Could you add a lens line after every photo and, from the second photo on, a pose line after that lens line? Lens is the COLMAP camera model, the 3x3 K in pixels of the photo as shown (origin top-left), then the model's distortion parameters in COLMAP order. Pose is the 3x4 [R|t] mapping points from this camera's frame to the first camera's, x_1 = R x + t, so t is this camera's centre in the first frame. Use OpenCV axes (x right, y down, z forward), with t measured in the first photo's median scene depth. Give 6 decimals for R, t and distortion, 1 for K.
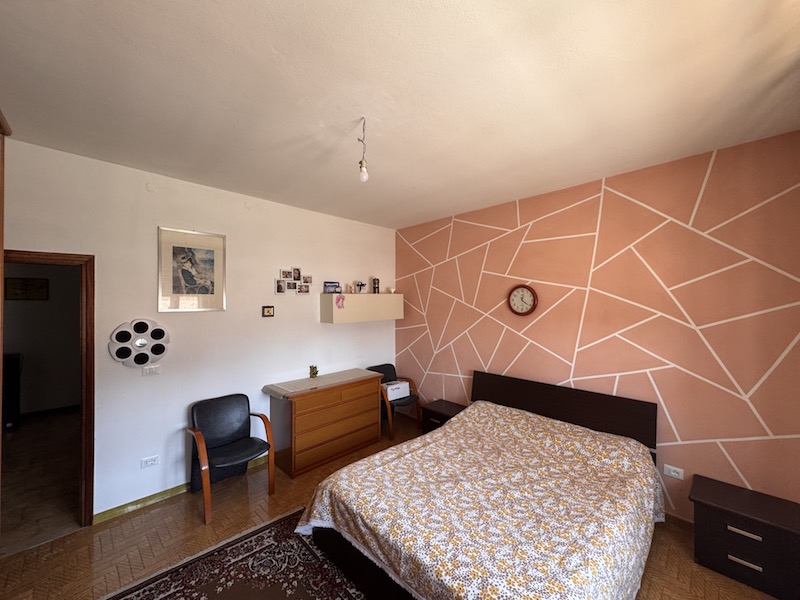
lens RADIAL K [[321.8, 0, 399.3], [0, 321.8, 300.1], [0, 0, 1]] dist [-0.004059, 0.000862]
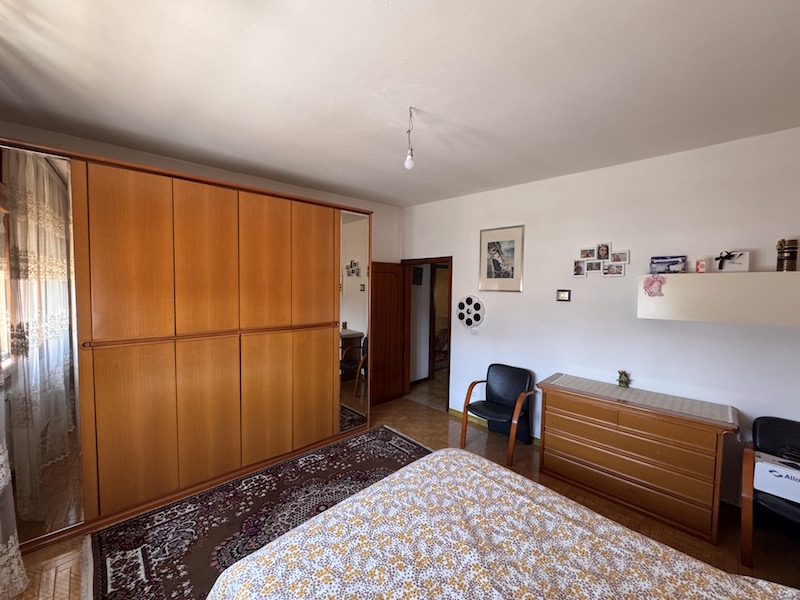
lens RADIAL K [[321.8, 0, 399.5], [0, 321.8, 299.6], [0, 0, 1]] dist [-0.004059, 0.000862]
pose [[-0.017664, 0.048393, -0.998672, 0.630977], [-0.013037, 0.998732, 0.048626, 0.009421], [0.999759, 0.013879, -0.017010, 0.636490]]
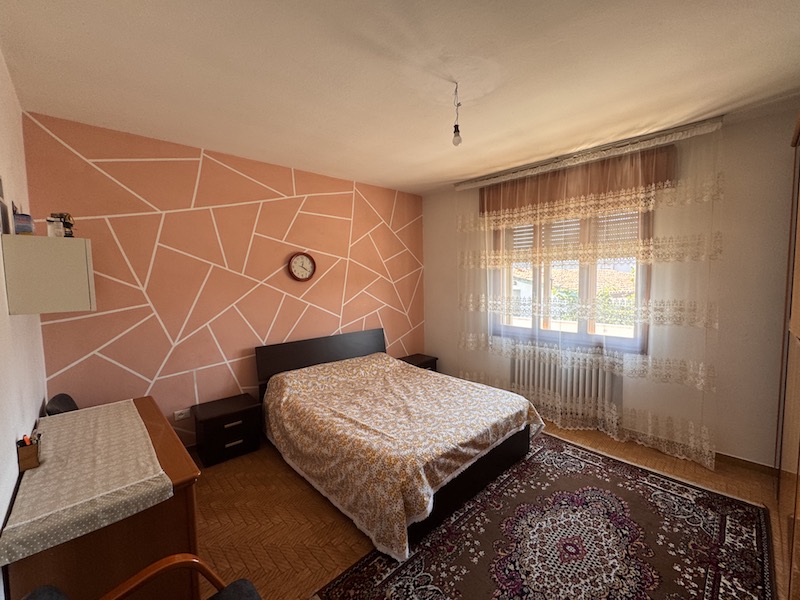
lens RADIAL K [[321.8, 0, 399.9], [0, 321.8, 299.1], [0, 0, 1]] dist [-0.004059, 0.000862]
pose [[0.020322, -0.069327, 0.997387, -0.790417], [0.012256, 0.997535, 0.069088, 0.042819], [-0.999718, 0.010820, 0.021121, 0.754491]]
